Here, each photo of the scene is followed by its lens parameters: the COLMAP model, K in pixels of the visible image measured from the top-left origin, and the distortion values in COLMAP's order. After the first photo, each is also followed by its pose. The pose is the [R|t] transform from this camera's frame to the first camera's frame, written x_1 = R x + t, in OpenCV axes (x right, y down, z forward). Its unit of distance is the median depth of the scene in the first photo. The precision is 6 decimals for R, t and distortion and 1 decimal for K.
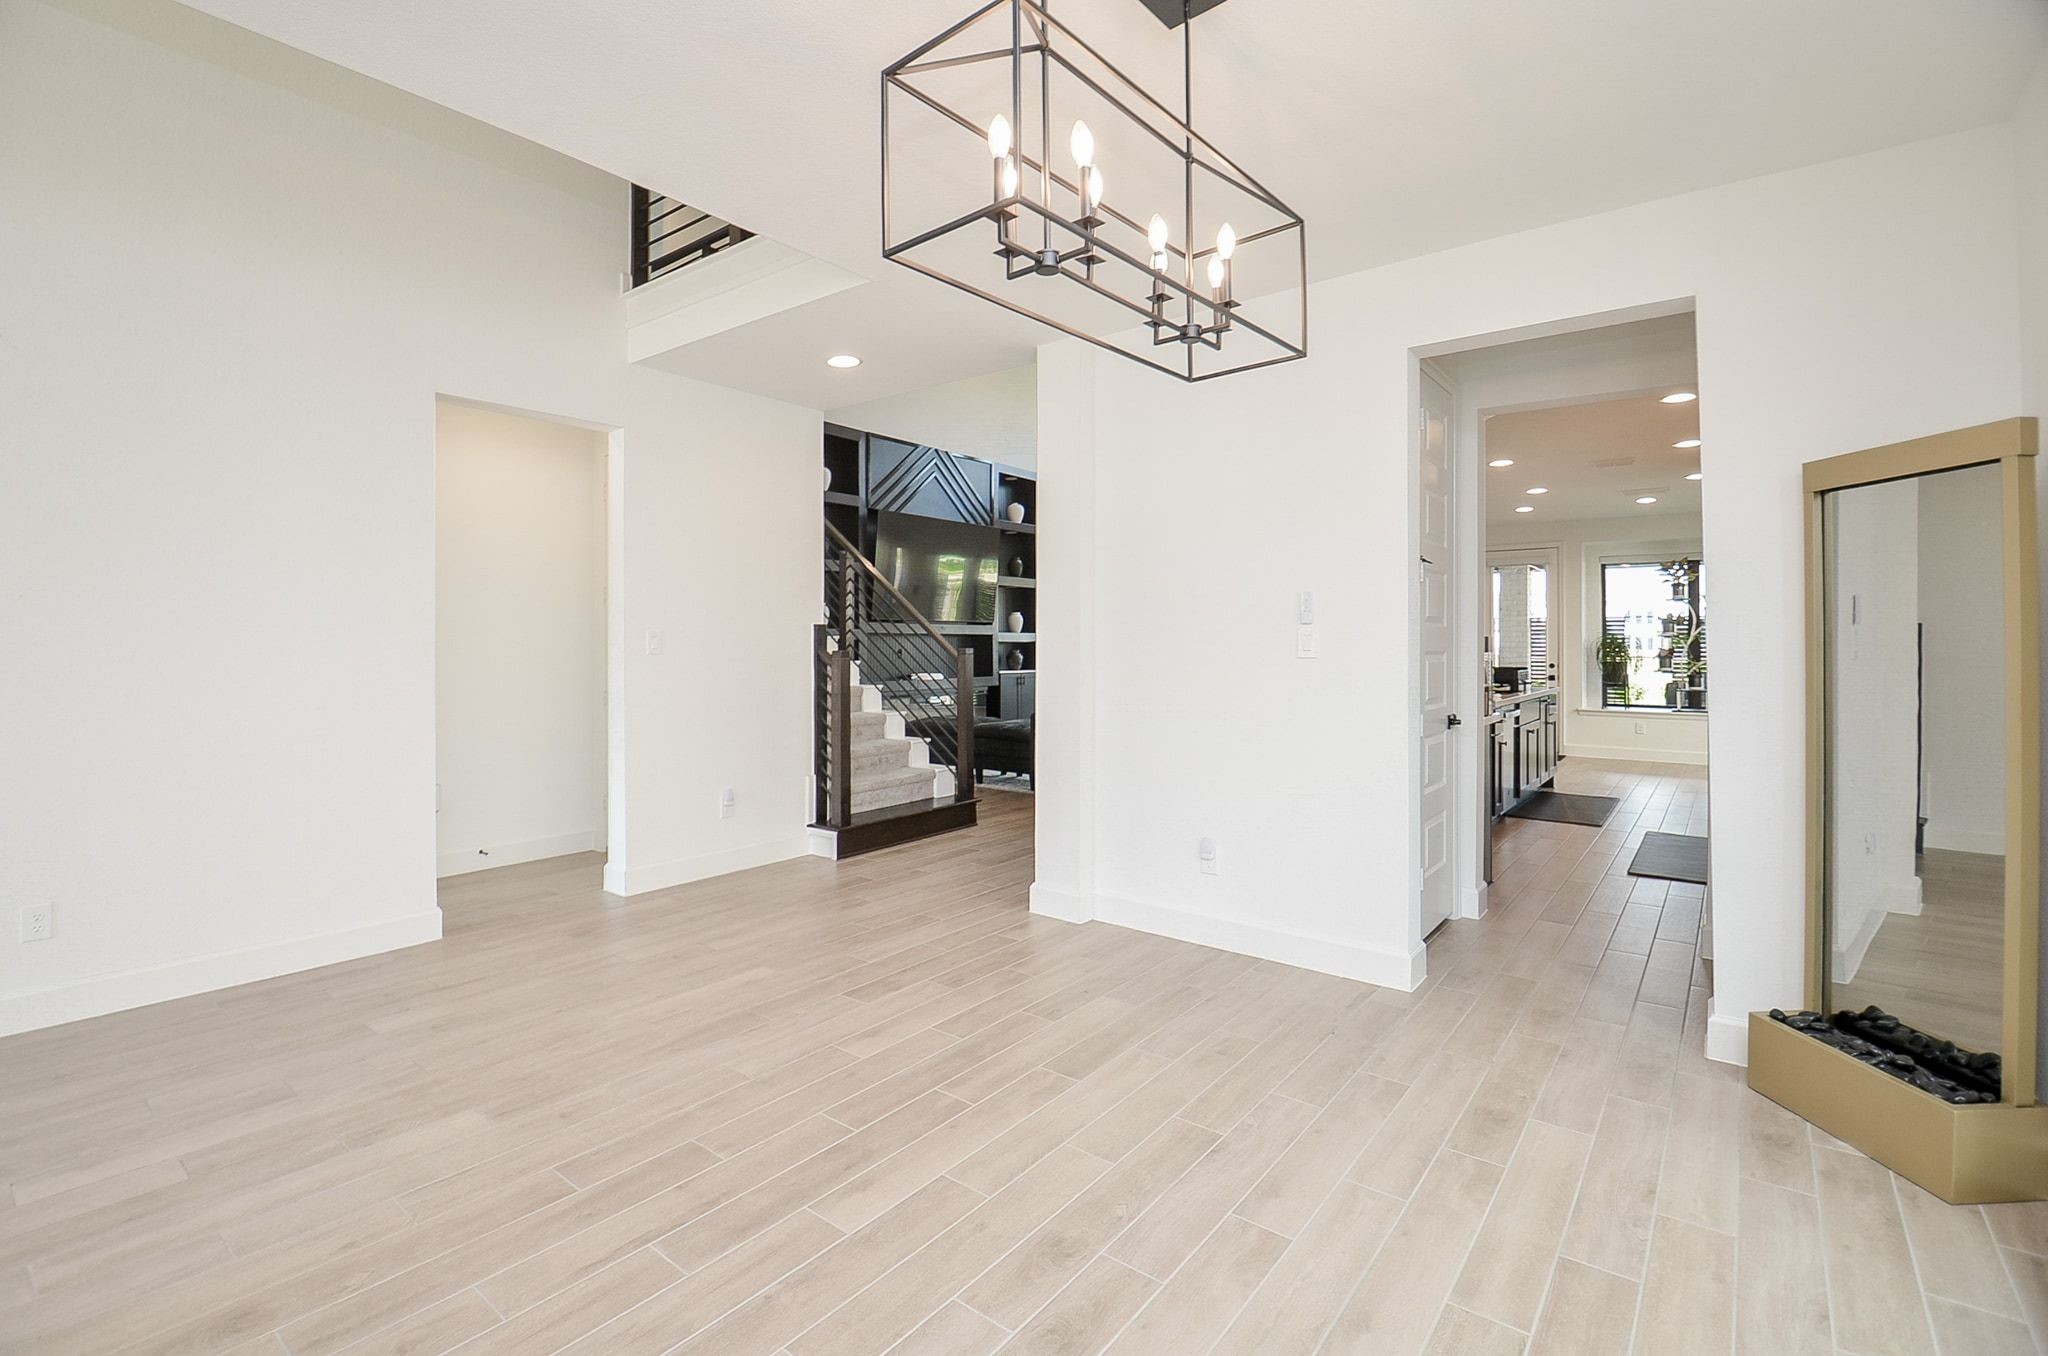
lens RADIAL K [[913.7, 0, 1015.1], [0, 913.7, 651.1], [0, 0, 1]] dist [-0.000959, -0.000280]
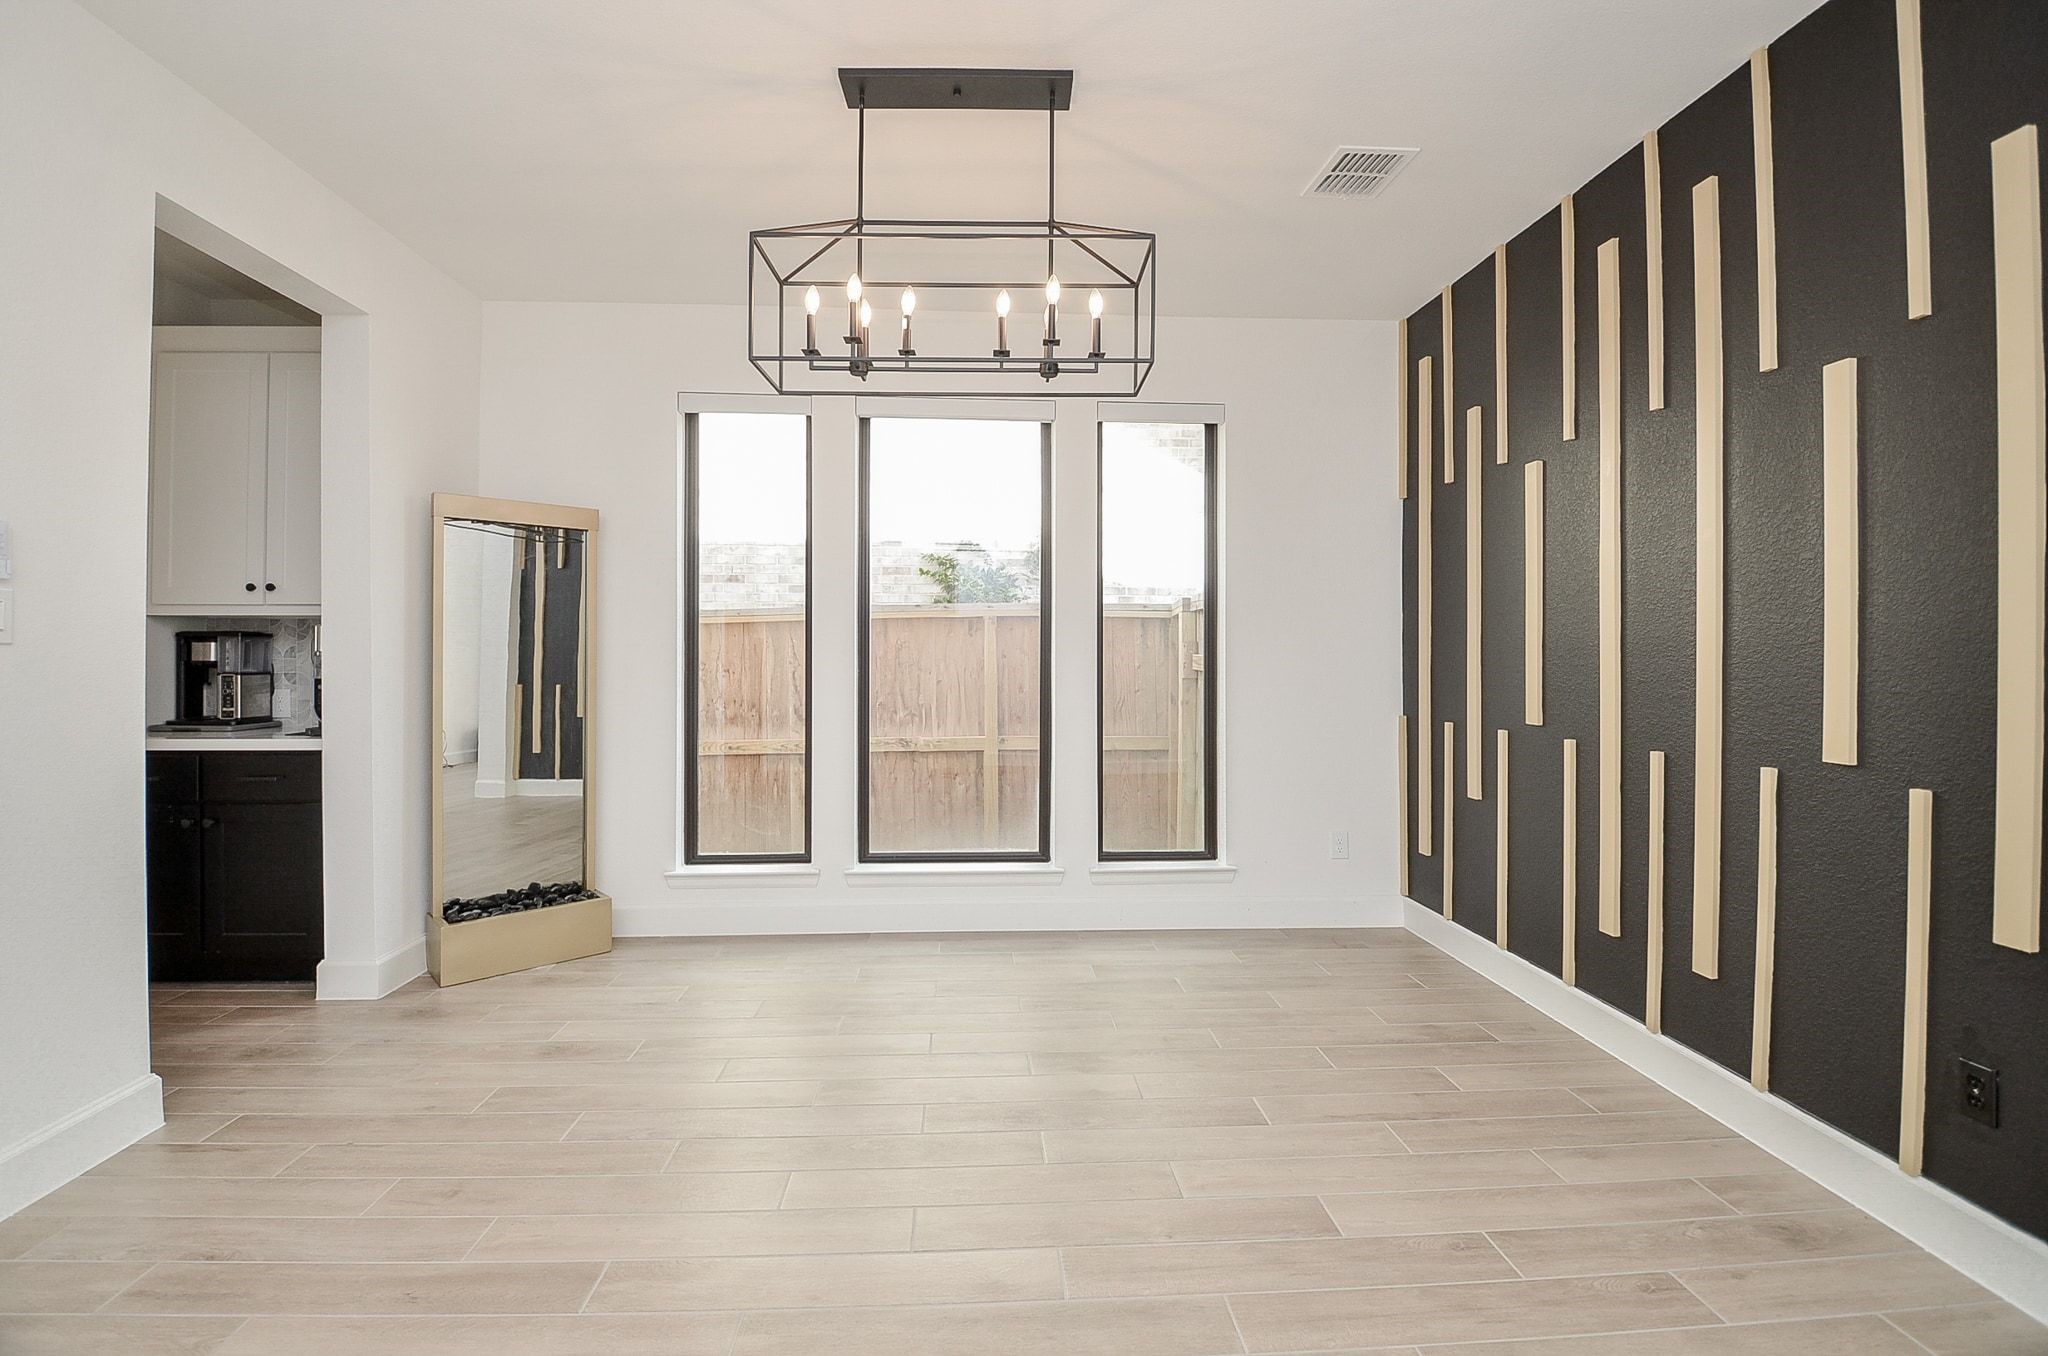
lens RADIAL K [[913.7, 0, 1015.1], [0, 913.7, 651.1], [0, 0, 1]] dist [-0.000959, -0.000280]
pose [[-0.653361, 0.003100, 0.757040, -0.684017], [0.007232, 0.999972, 0.002146, 0.027847], [-0.757012, 0.006877, -0.653364, 1.308034]]
